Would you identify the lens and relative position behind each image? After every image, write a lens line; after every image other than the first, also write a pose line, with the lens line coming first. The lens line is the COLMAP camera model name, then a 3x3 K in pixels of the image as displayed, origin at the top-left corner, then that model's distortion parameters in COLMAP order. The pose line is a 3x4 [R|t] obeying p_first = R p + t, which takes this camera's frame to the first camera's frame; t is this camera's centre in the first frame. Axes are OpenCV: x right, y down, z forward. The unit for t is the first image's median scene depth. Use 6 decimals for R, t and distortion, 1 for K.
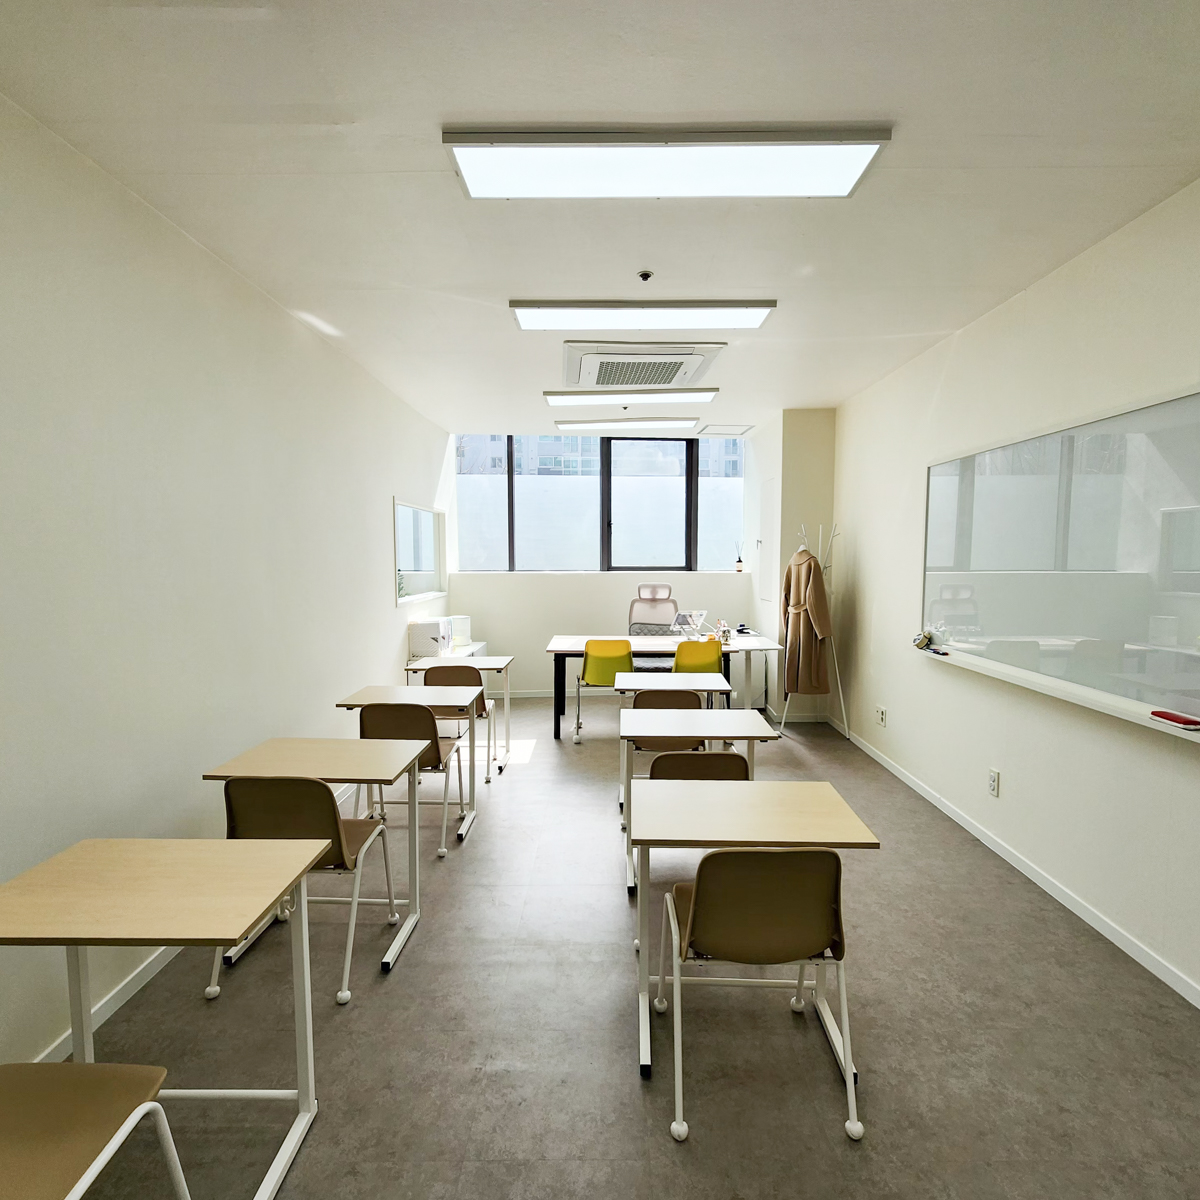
lens RADIAL K [[657.9, 0, 607.5], [0, 657.9, 602.6], [0, 0, 1]] dist [0.000529, -0.003318]
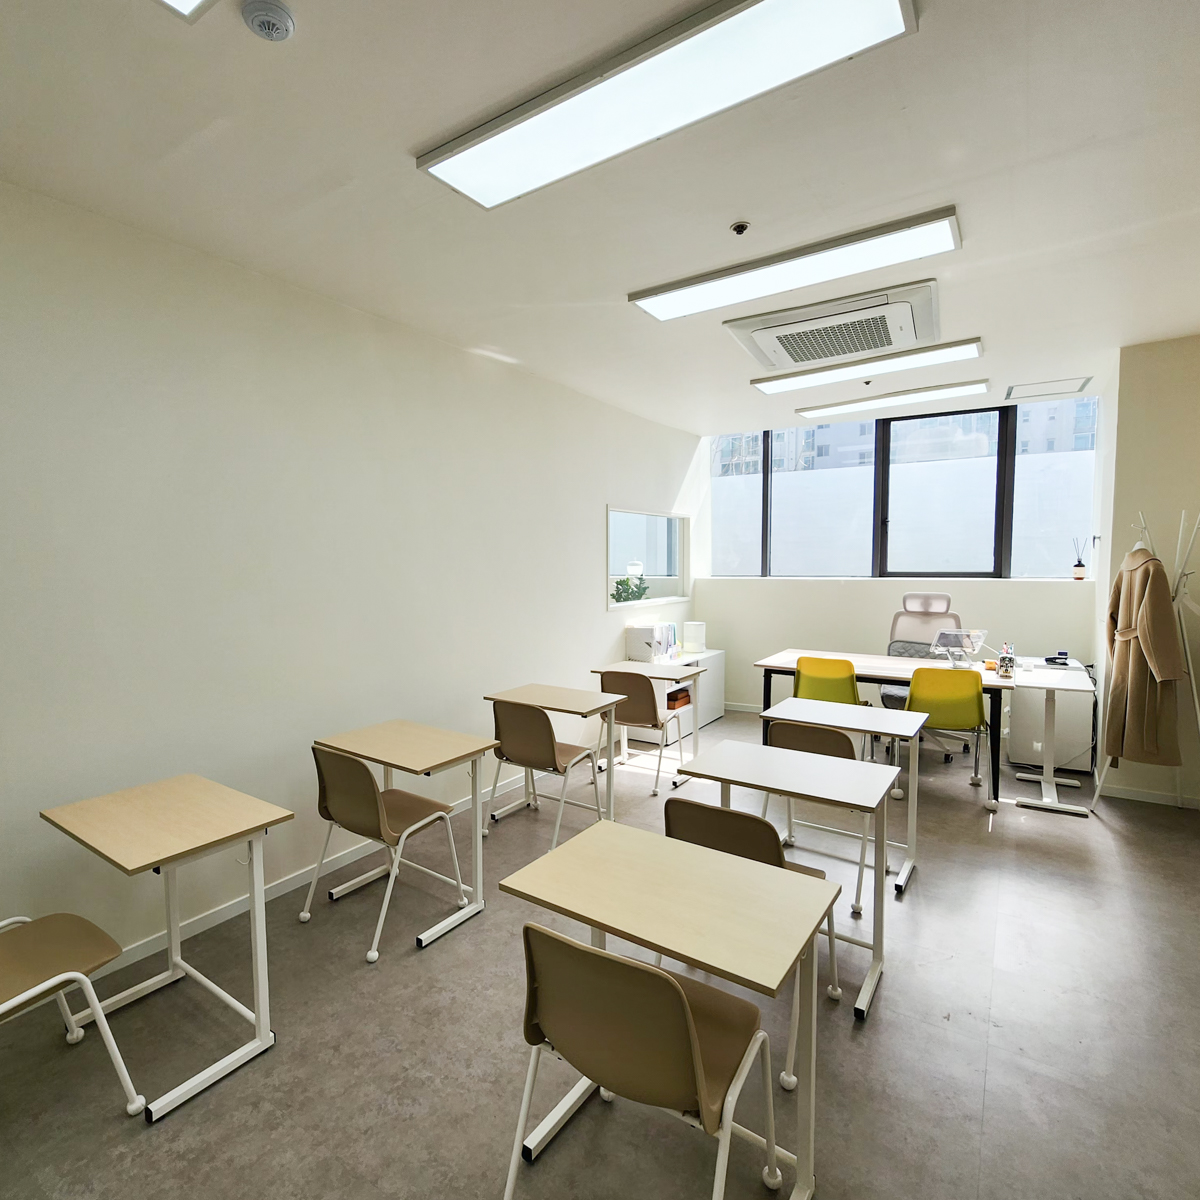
lens RADIAL K [[657.9, 0, 597.9], [0, 657.9, 599.9], [0, 0, 1]] dist [0.000529, -0.003318]
pose [[0.819790, 0.026888, -0.572033, 0.227149], [-0.032590, 0.999469, 0.000274, -0.008792], [0.571736, 0.018418, 0.820231, 0.121283]]
